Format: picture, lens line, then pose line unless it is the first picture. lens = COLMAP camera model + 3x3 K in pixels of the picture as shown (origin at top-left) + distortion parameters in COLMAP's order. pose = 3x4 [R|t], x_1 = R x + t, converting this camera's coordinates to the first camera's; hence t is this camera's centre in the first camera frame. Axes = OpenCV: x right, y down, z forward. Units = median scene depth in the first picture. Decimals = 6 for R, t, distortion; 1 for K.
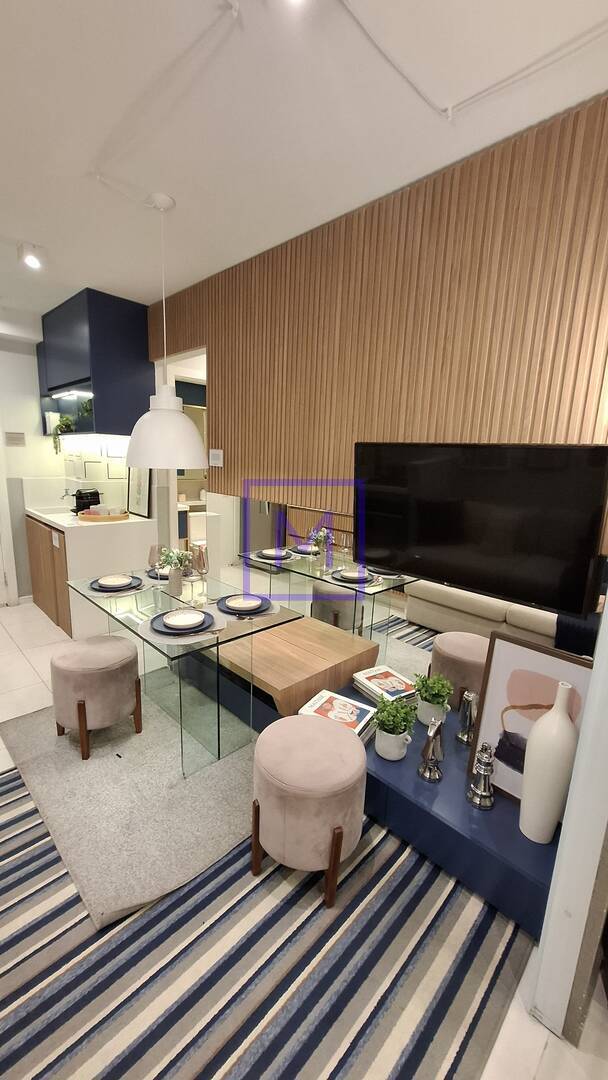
lens RADIAL K [[427.1, 0, 302.7], [0, 427.1, 543.2], [0, 0, 1]] dist [-0.006817, 0.003033]
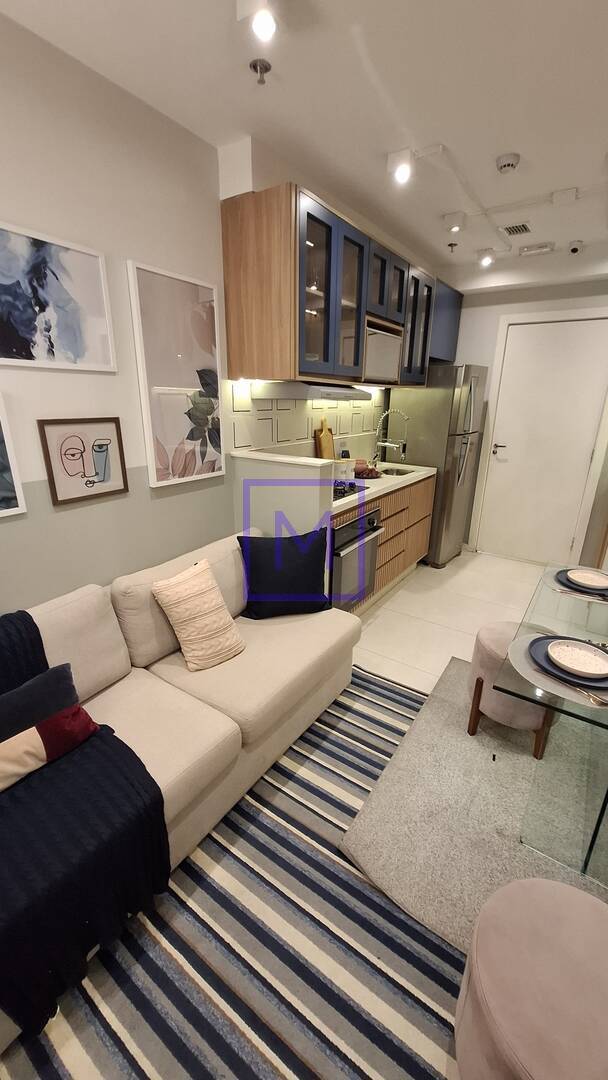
lens RADIAL K [[427.1, 0, 302.7], [0, 427.1, 543.2], [0, 0, 1]] dist [-0.006817, 0.003033]
pose [[0.177140, 0.286940, -0.941428, 0.212049], [-0.199465, 0.947171, 0.251159, -0.073371], [0.963761, 0.143291, 0.225017, 0.346156]]
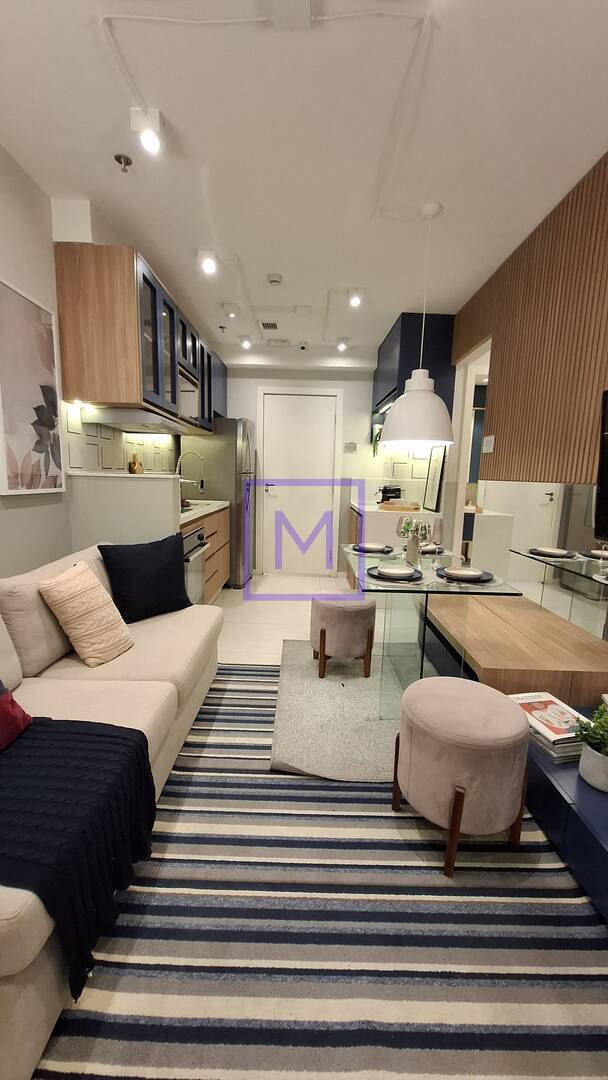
lens RADIAL K [[427.1, 0, 302.7], [0, 427.1, 543.2], [0, 0, 1]] dist [-0.006817, 0.003033]
pose [[0.700901, 0.093384, -0.707118, 0.296414], [-0.141587, 0.989879, -0.009616, 0.134984], [0.699064, 0.106858, 0.707030, 0.036195]]
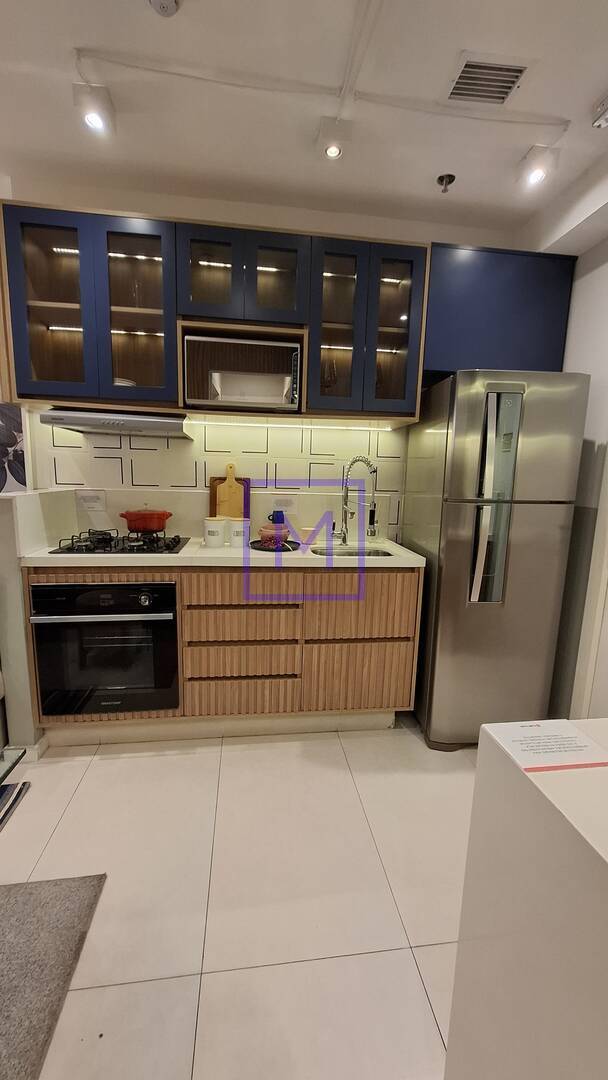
lens RADIAL K [[427.1, 0, 302.7], [0, 427.1, 543.2], [0, 0, 1]] dist [-0.006817, 0.003033]
pose [[-0.605858, 0.073093, -0.792208, -0.490835], [-0.206538, 0.947179, 0.245346, -0.246679], [0.768296, 0.312266, -0.558759, 1.543781]]
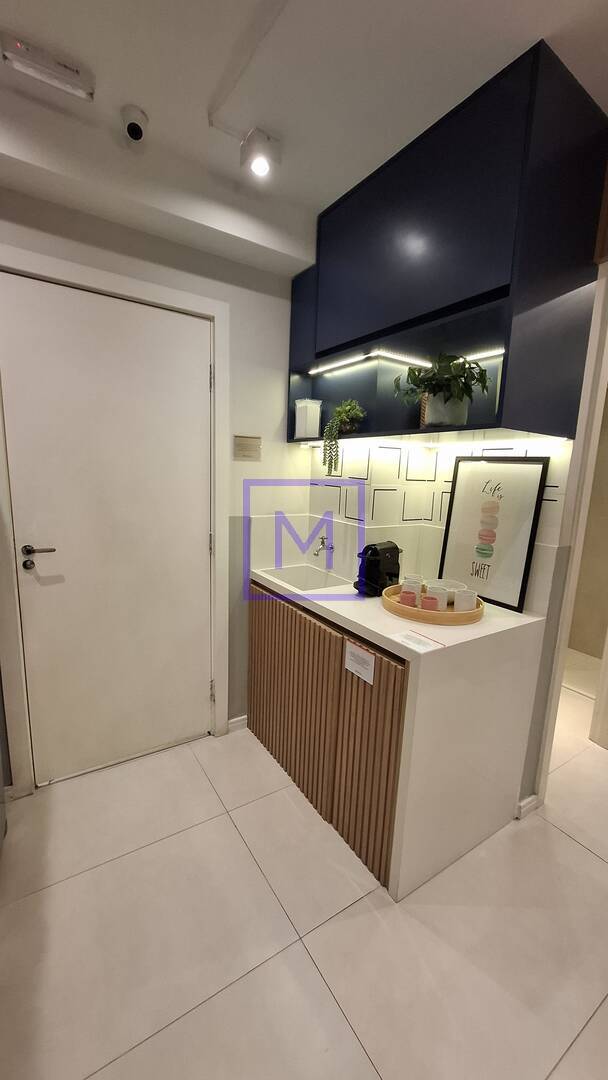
lens RADIAL K [[427.1, 0, 302.7], [0, 427.1, 543.2], [0, 0, 1]] dist [-0.006817, 0.003033]
pose [[0.976174, 0.032512, -0.214538, -0.876828], [-0.040715, 0.998595, -0.033927, -0.188852], [0.213134, 0.041854, 0.976126, 0.867295]]
